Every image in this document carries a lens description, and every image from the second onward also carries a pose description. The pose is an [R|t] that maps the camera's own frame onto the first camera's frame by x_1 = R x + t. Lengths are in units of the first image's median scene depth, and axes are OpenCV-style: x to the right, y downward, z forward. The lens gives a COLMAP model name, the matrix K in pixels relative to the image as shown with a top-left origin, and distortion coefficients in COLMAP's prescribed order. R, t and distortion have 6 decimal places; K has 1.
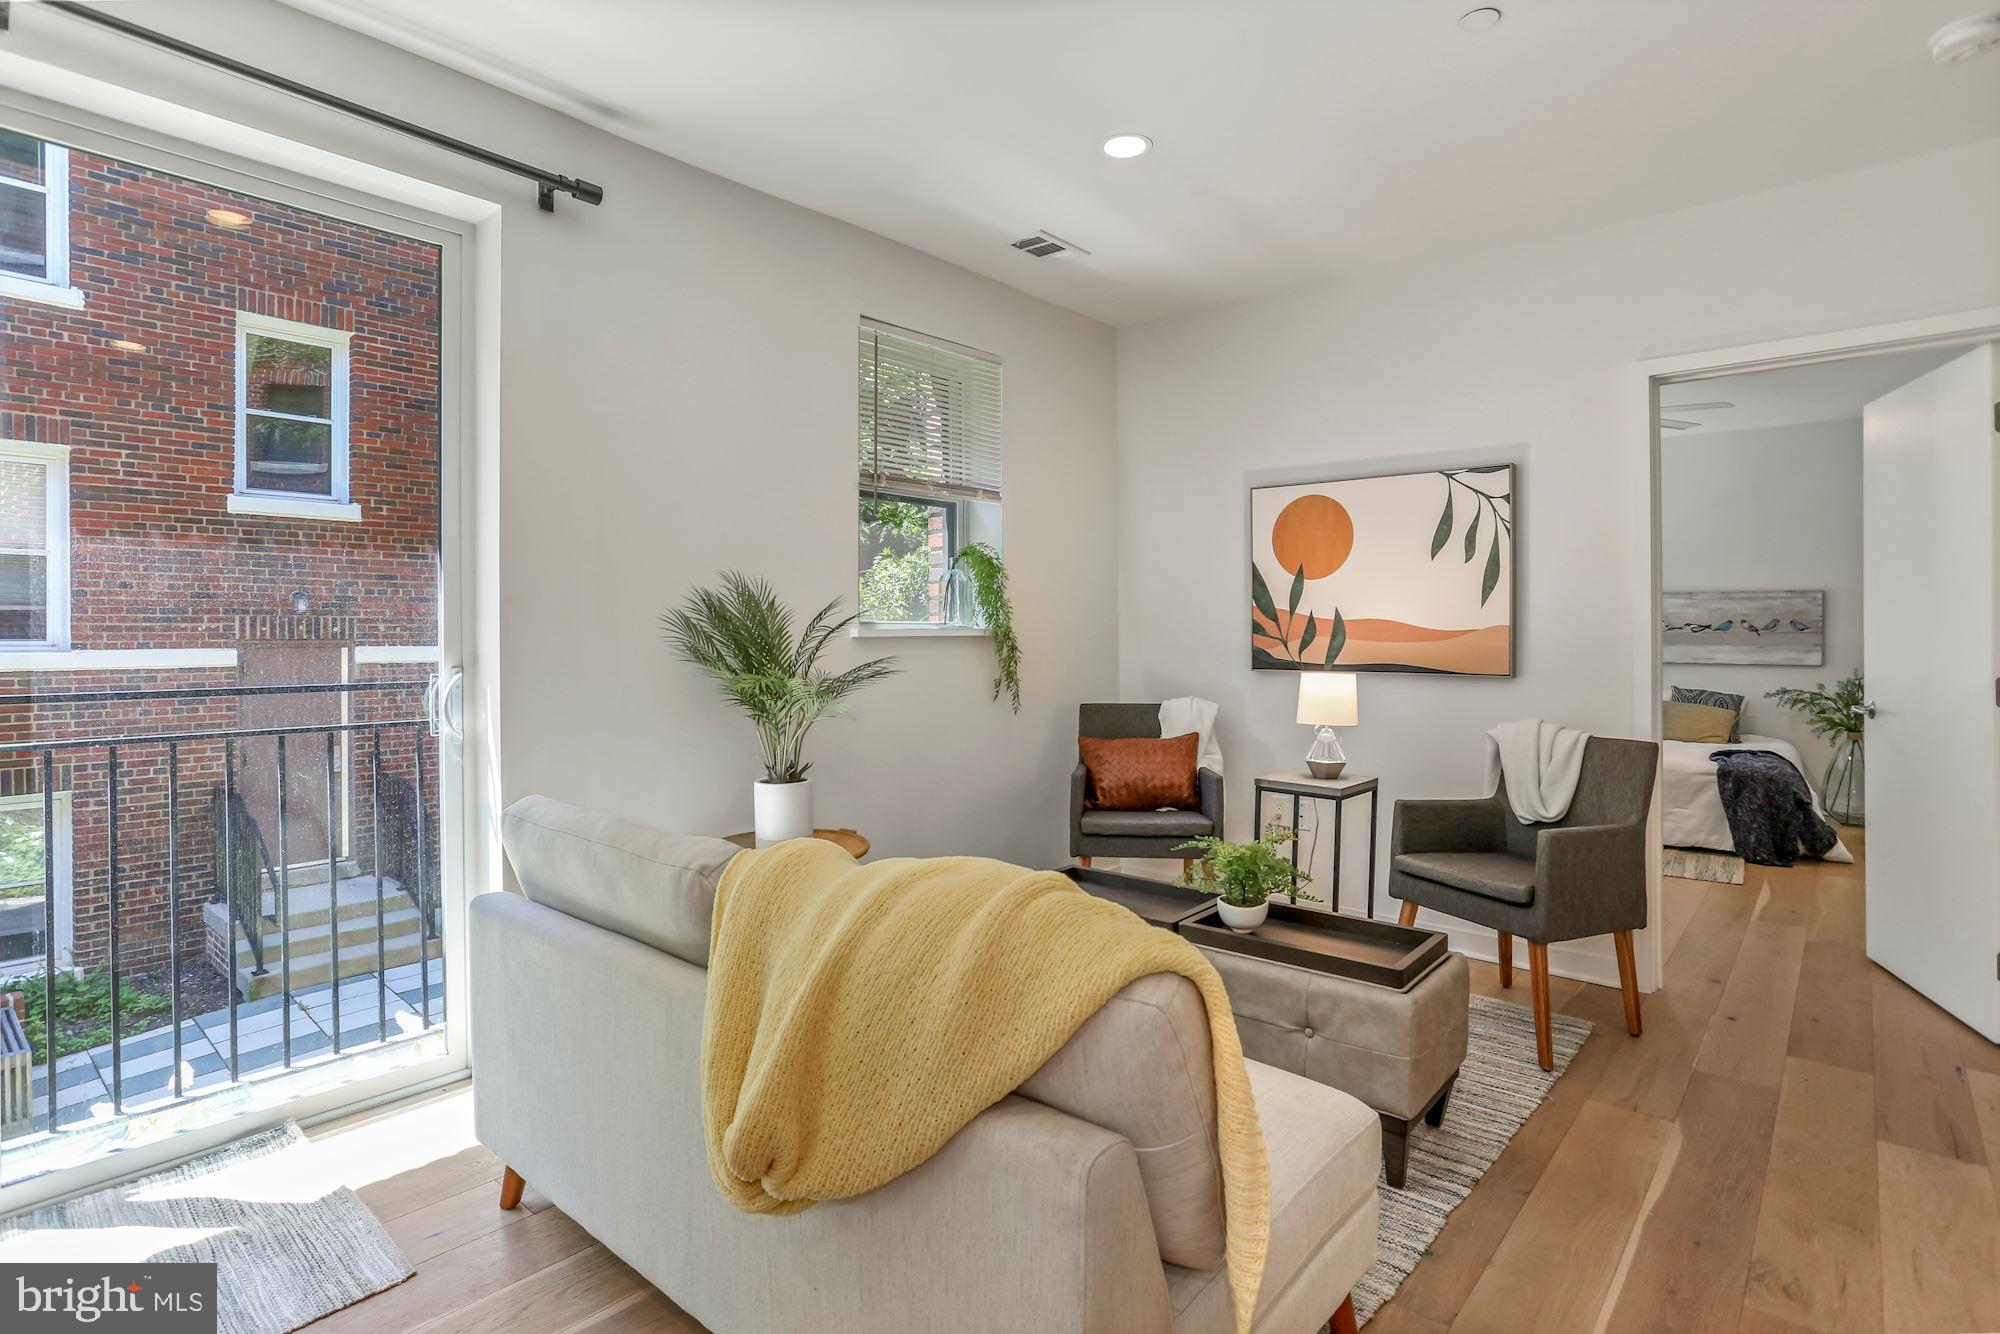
lens RADIAL K [[1013.1, 0, 1008.1], [0, 1013.1, 644.2], [0, 0, 1]] dist [-0.038439, 0.018603]
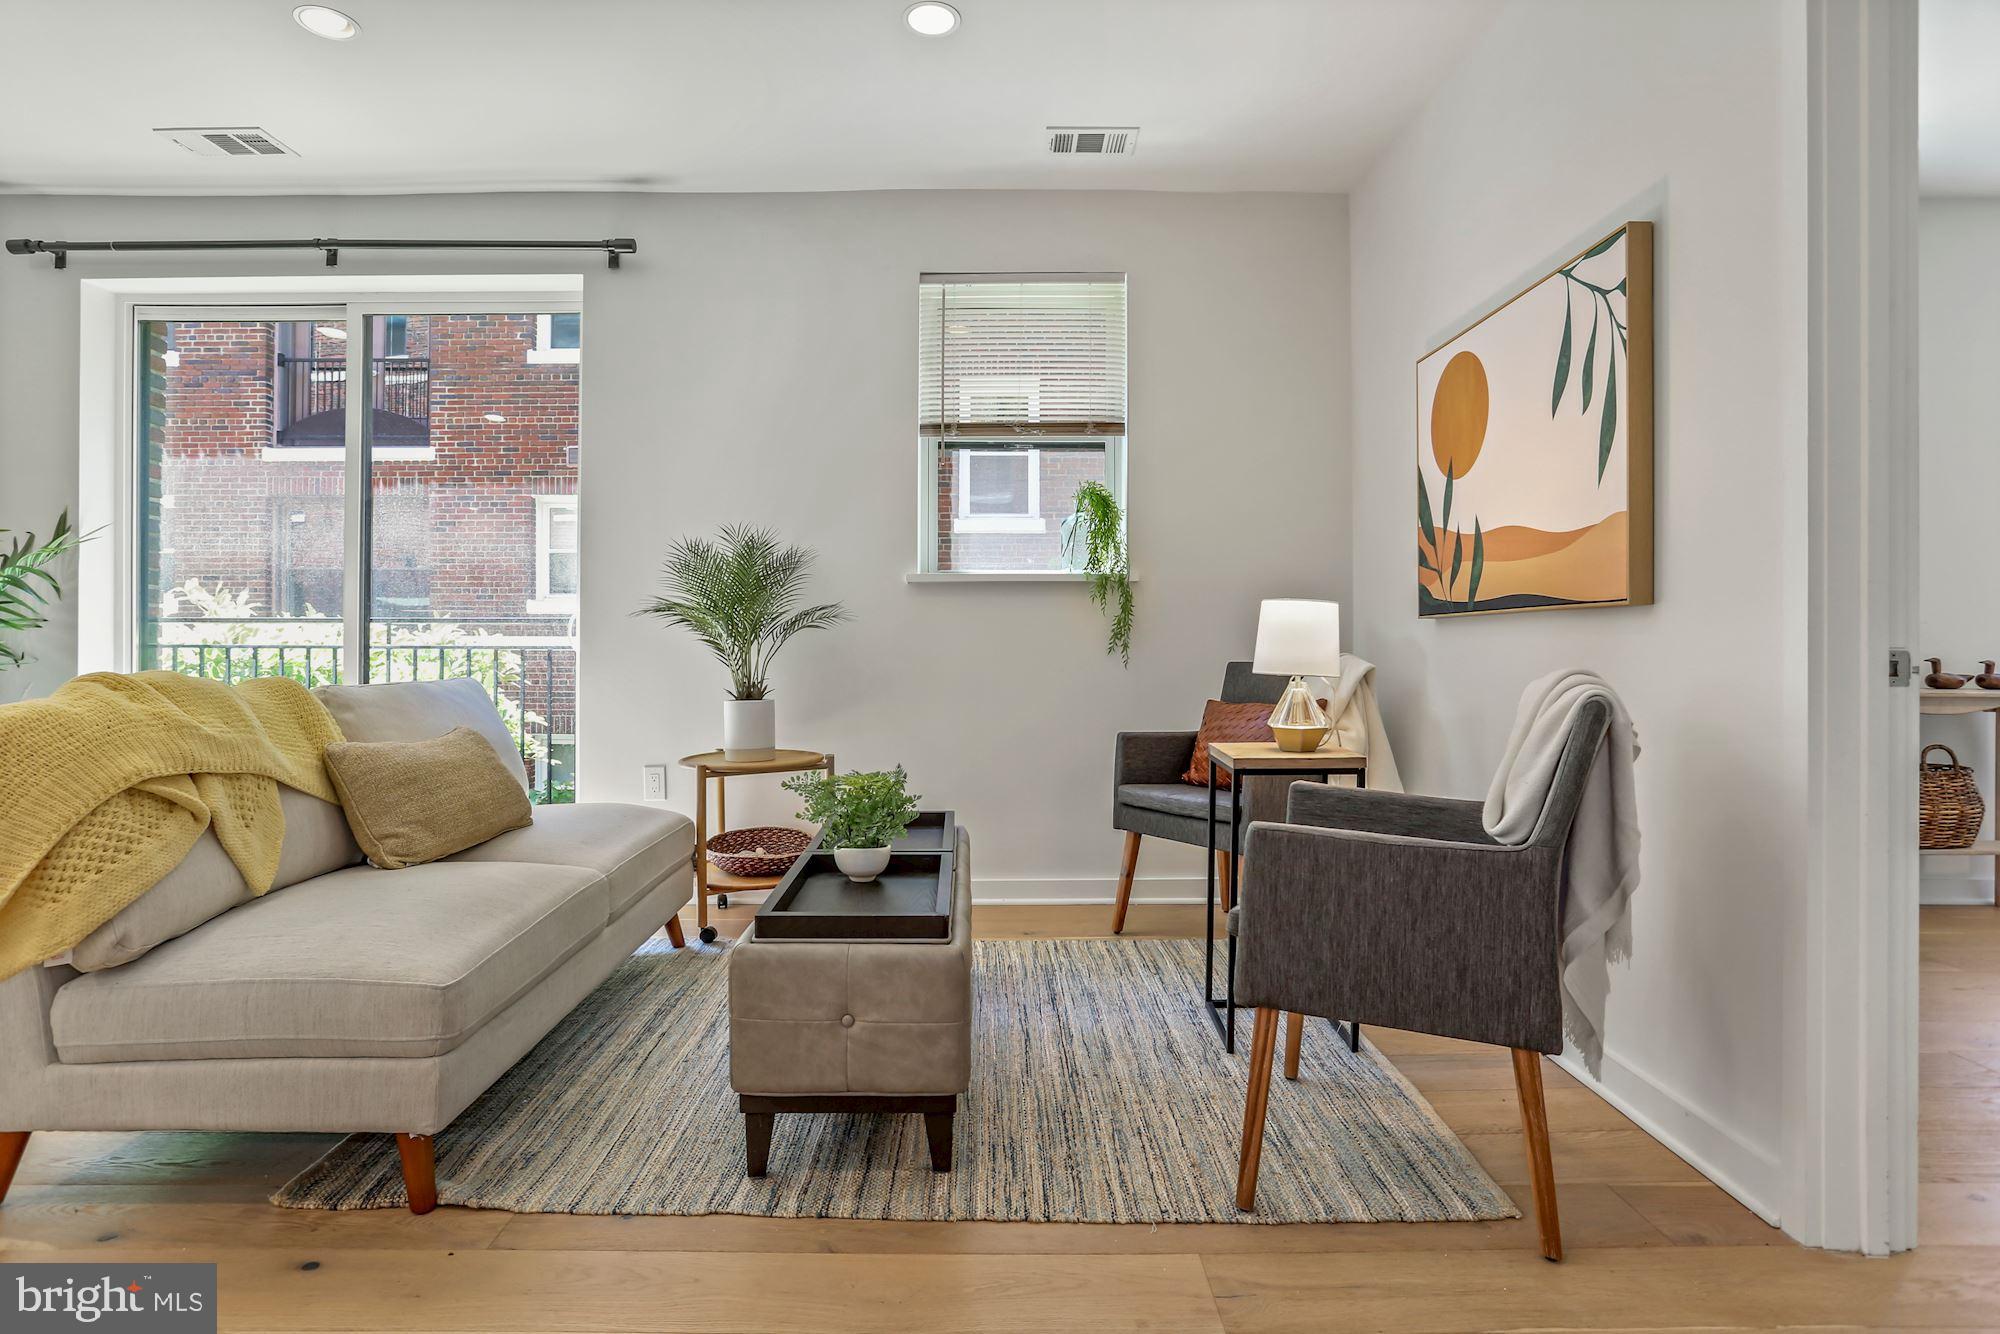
lens RADIAL K [[1013.1, 0, 980.4], [0, 1013.1, 665.3], [0, 0, 1]] dist [-0.038439, 0.018603]
pose [[0.659206, 0.016690, -0.751777, 0.313019], [-0.010746, 0.999861, 0.012775, 0.029323], [0.751885, -0.000343, 0.659294, 0.163967]]
